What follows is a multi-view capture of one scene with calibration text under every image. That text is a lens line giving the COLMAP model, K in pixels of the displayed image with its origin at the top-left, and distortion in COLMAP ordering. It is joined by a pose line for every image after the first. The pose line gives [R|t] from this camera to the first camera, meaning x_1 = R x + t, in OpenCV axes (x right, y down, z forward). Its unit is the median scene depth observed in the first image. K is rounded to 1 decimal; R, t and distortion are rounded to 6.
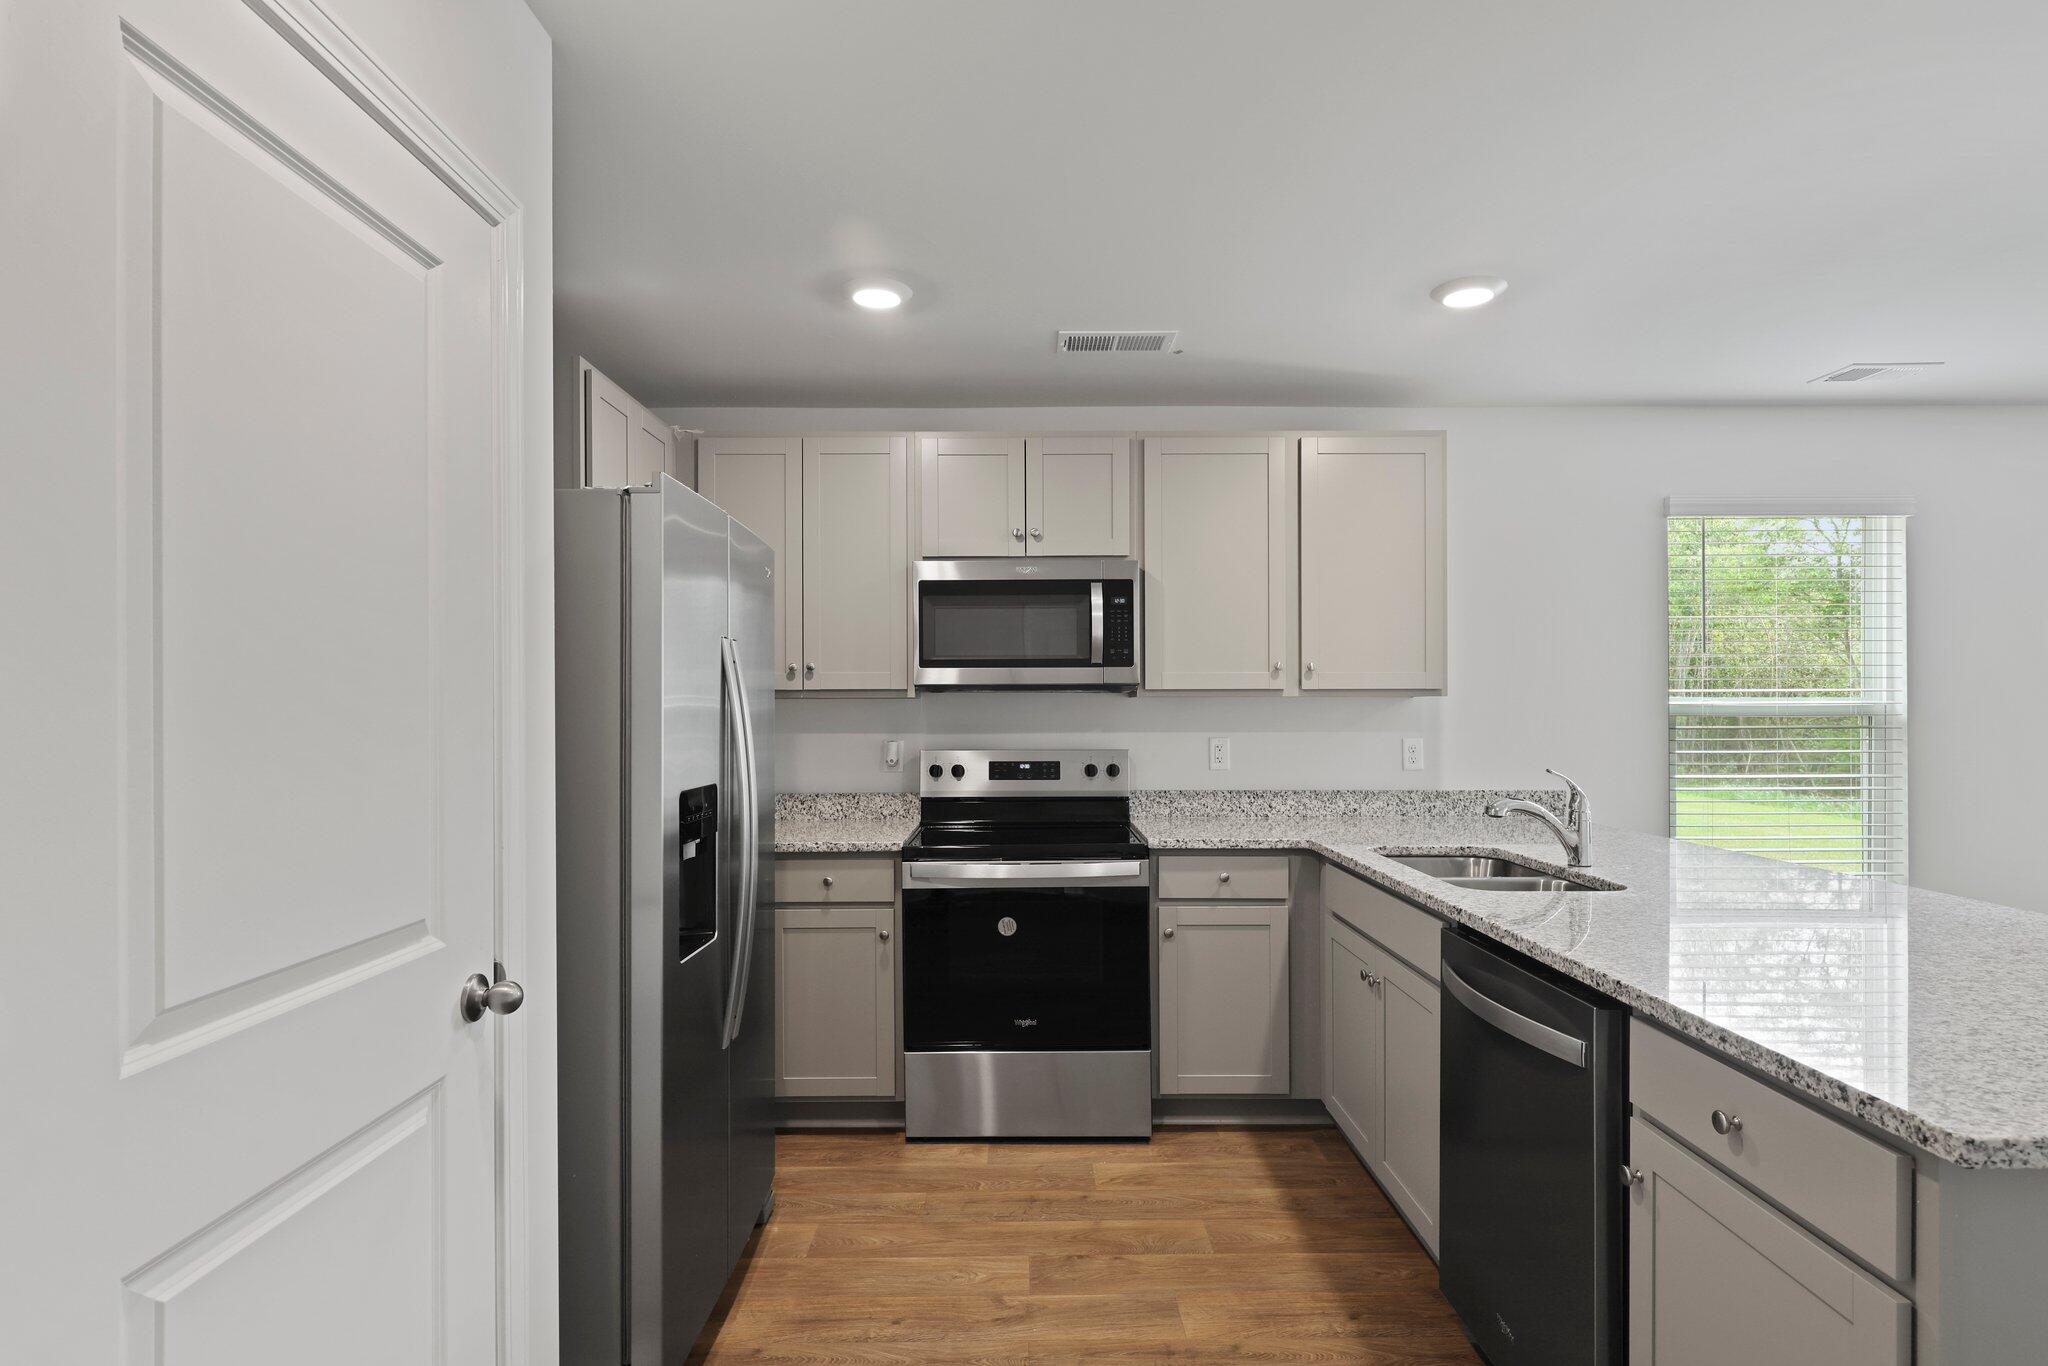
lens RADIAL K [[1030.2, 0, 1025.8], [0, 1030.2, 698.5], [0, 0, 1]] dist [-0.017411, -0.002762]
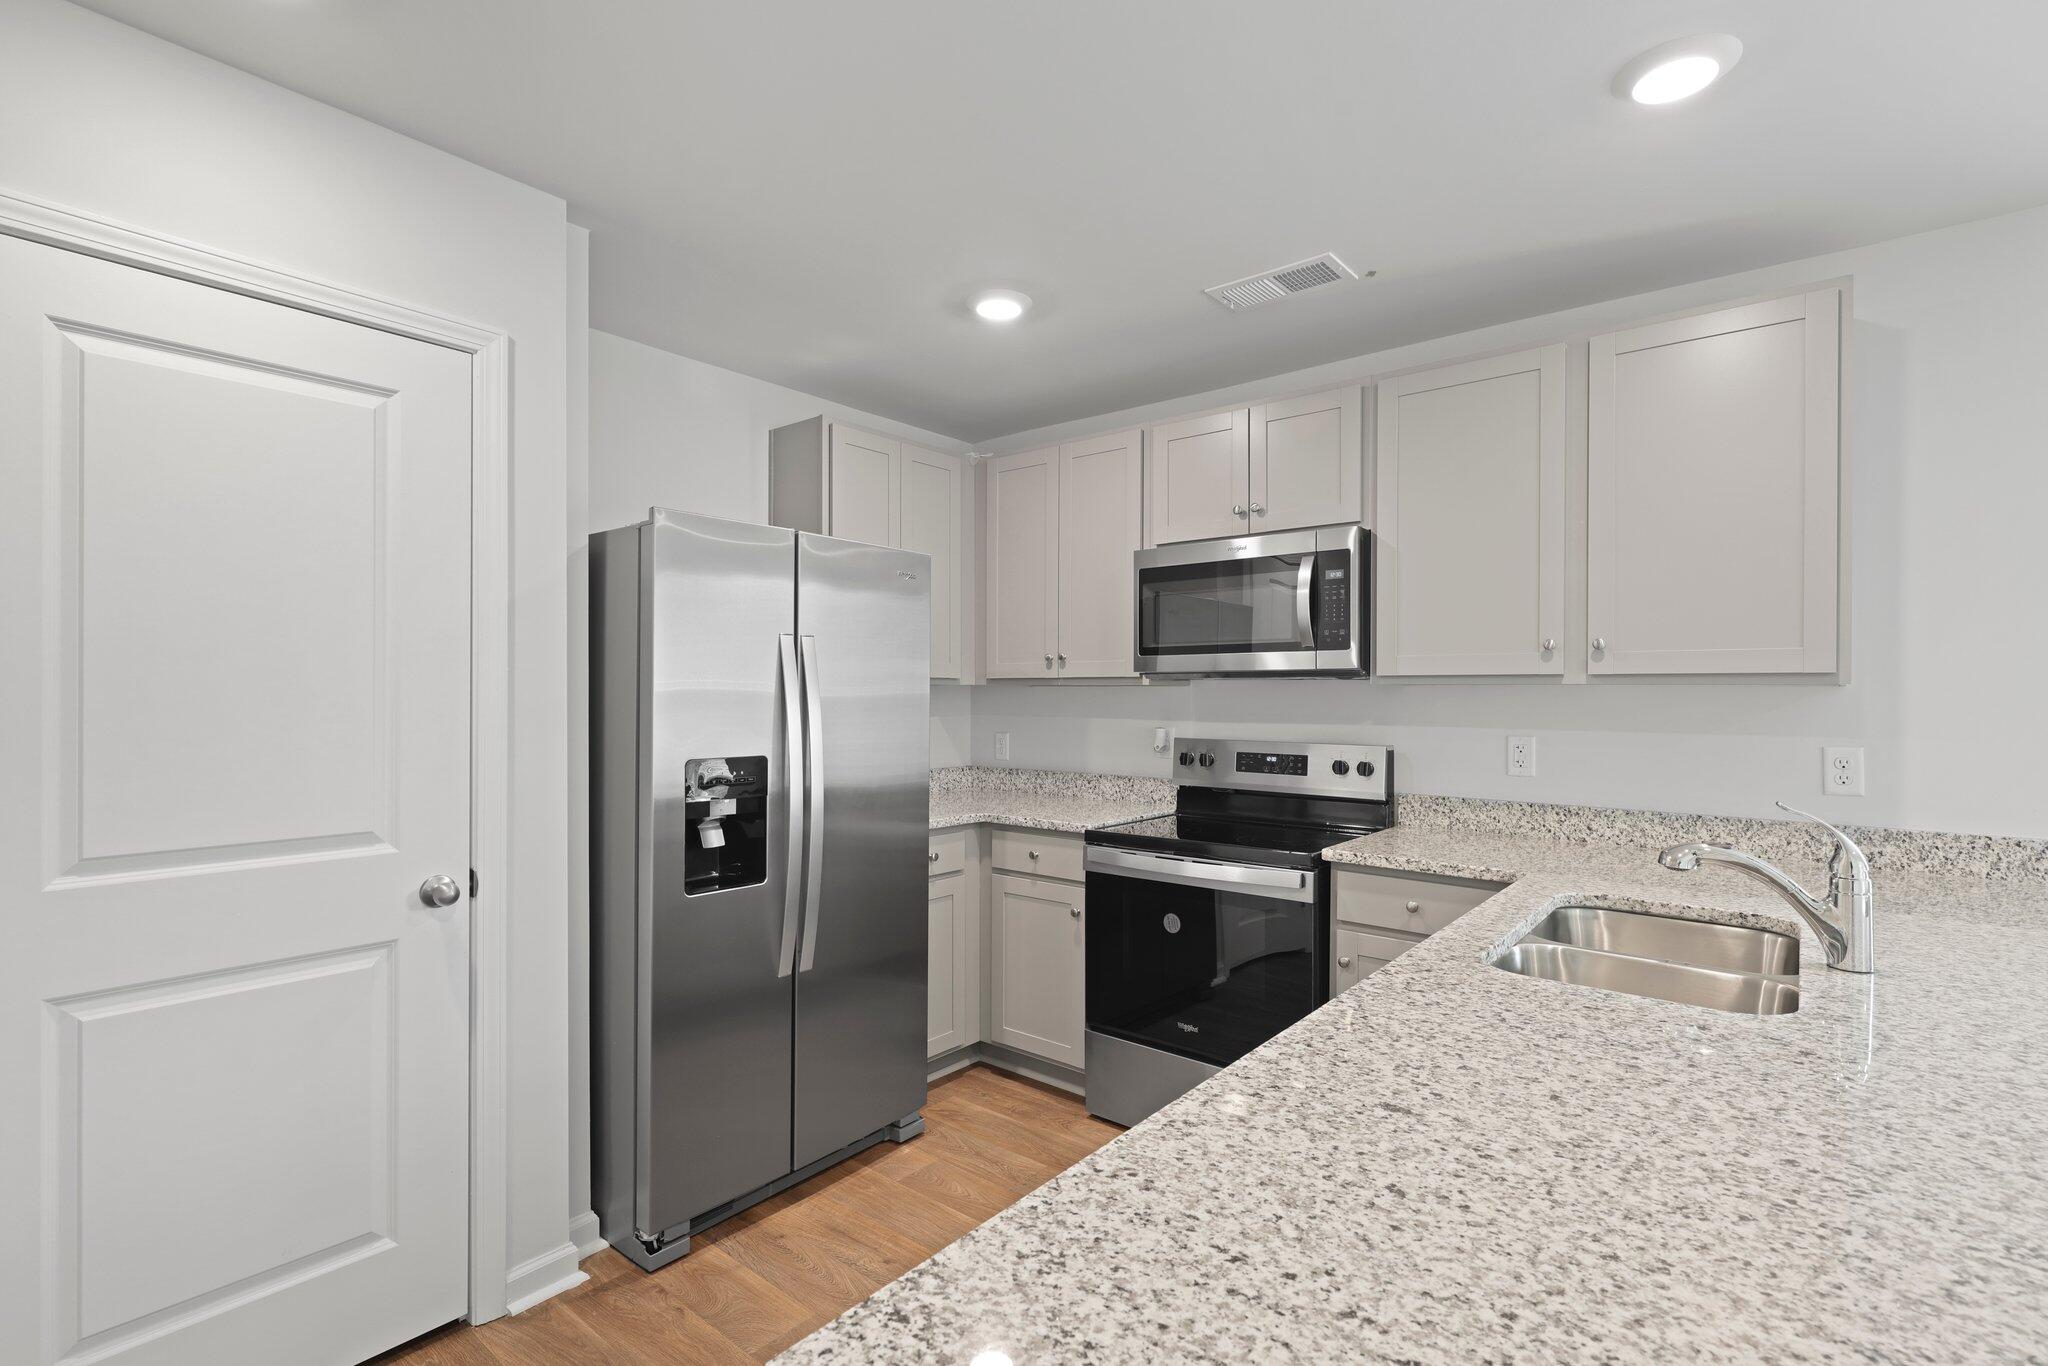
lens RADIAL K [[948.6, 0, 1033.7], [0, 948.6, 692.4], [0, 0, 1]] dist [-0.004145, -0.000816]
pose [[0.765716, 0.006063, -0.643150, 0.418811], [-0.001196, 0.999967, 0.008002, -0.000965], [0.643178, -0.005358, 0.765698, 0.221395]]
